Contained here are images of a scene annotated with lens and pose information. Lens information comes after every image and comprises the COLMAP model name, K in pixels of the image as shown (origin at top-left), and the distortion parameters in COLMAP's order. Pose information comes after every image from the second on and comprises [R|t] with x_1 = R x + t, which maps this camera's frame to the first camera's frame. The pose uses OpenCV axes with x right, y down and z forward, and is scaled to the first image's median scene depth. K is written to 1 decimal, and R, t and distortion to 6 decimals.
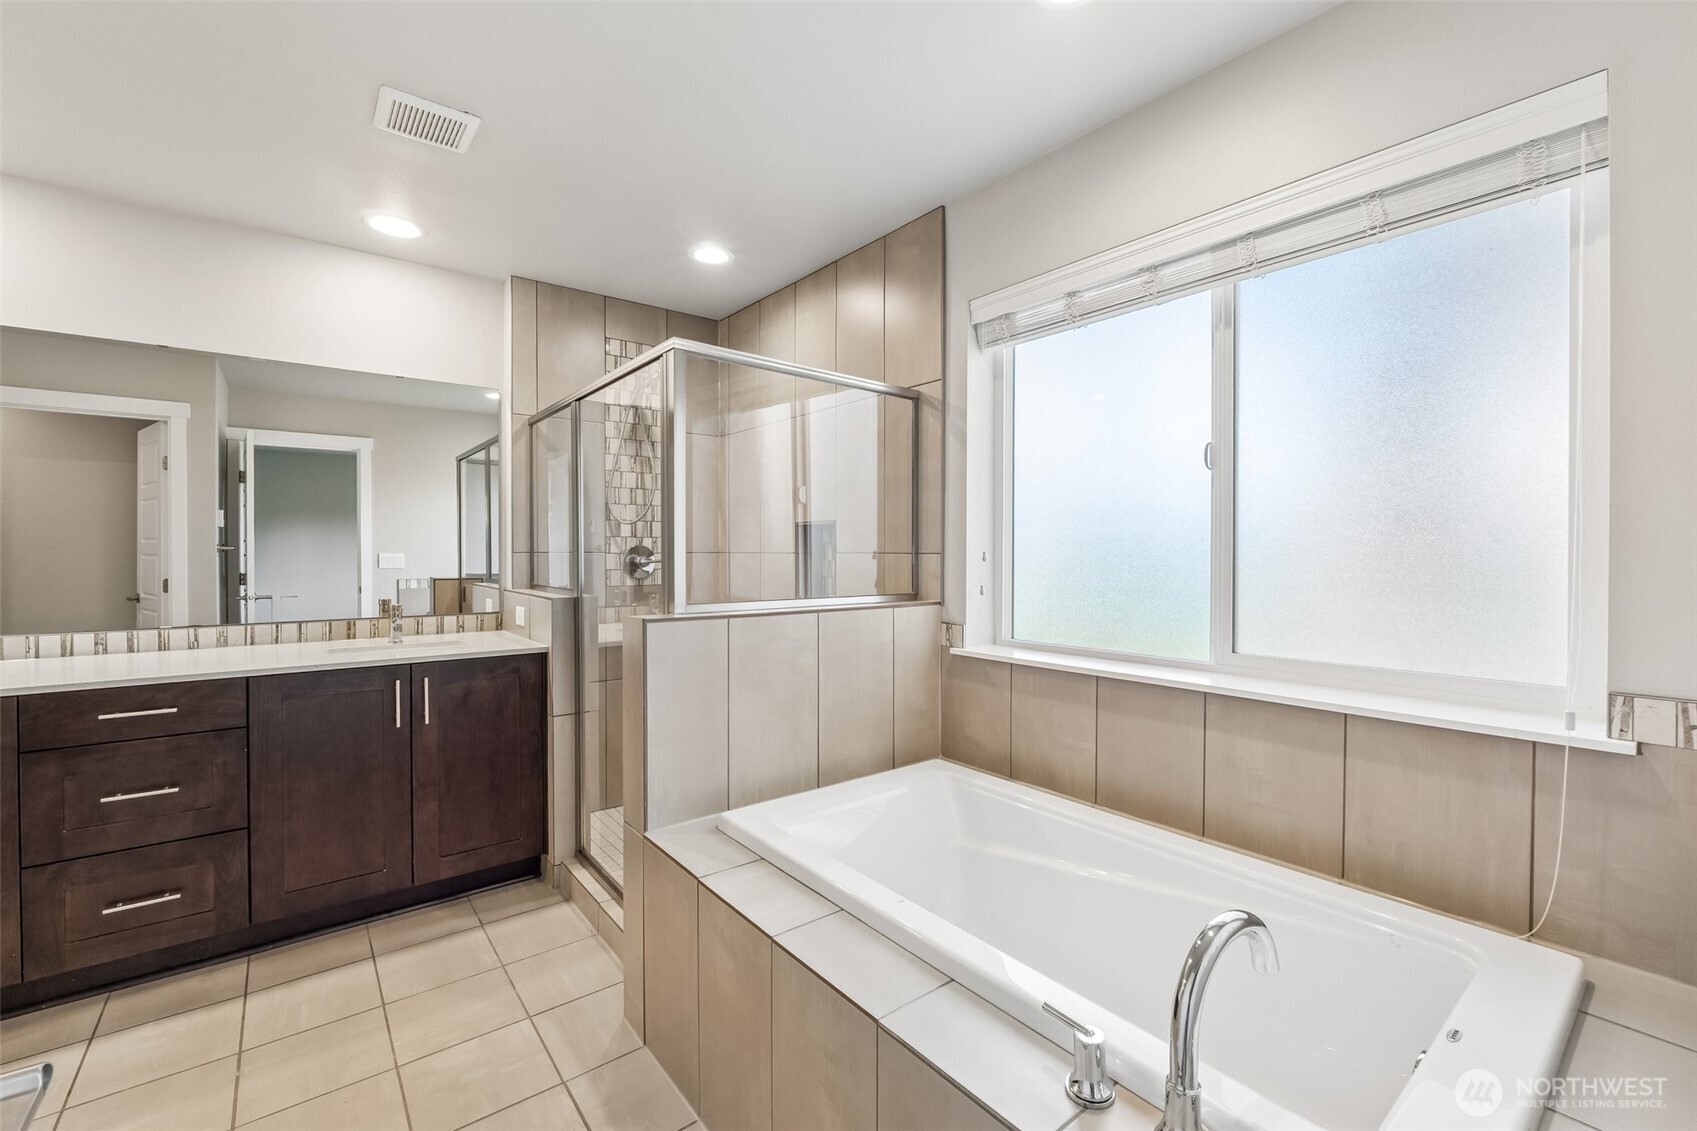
lens RADIAL K [[715.3, 0, 844.9], [0, 715.3, 562.9], [0, 0, 1]] dist [-0.010051, 0.001676]
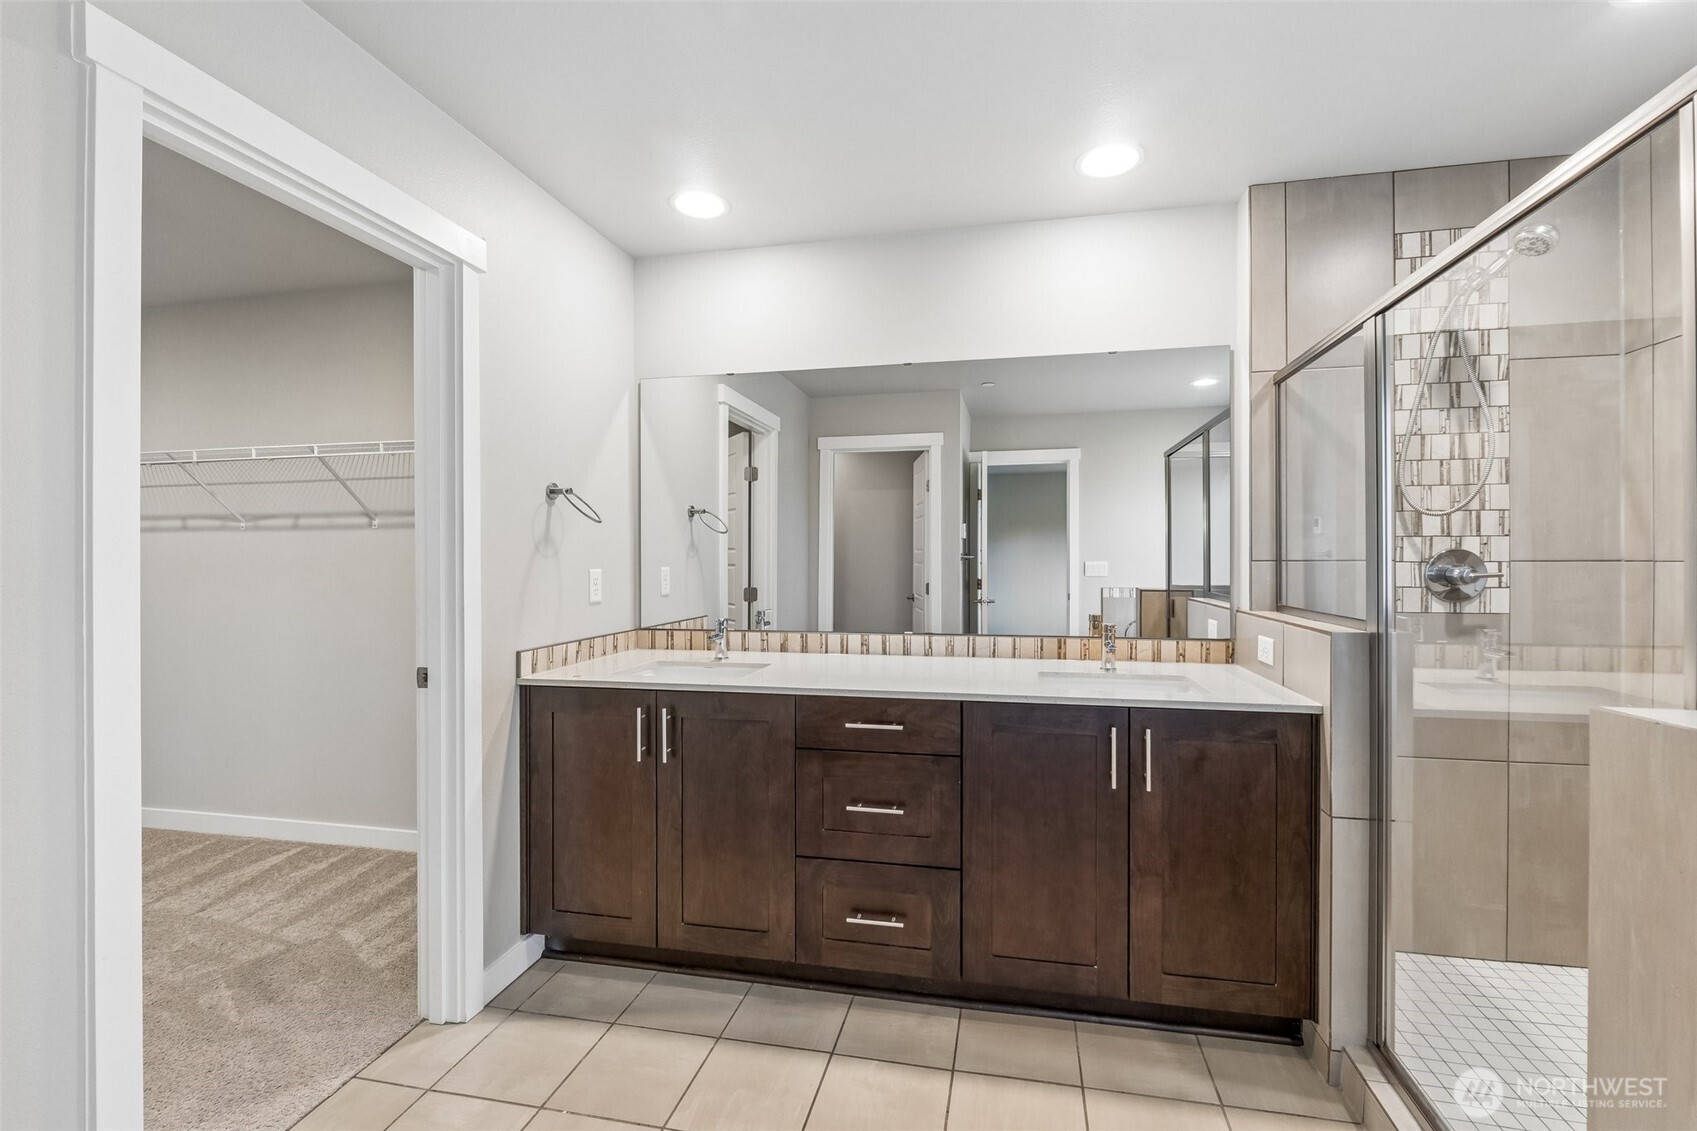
lens RADIAL K [[763.8, 0, 846.9], [0, 763.8, 559.9], [0, 0, 1]] dist [-0.007292, 0.000517]
pose [[0.637374, -0.002237, -0.770552, -0.154886], [-0.009345, 0.999900, -0.010632, -0.003722], [0.770498, 0.013978, 0.637289, 0.220052]]
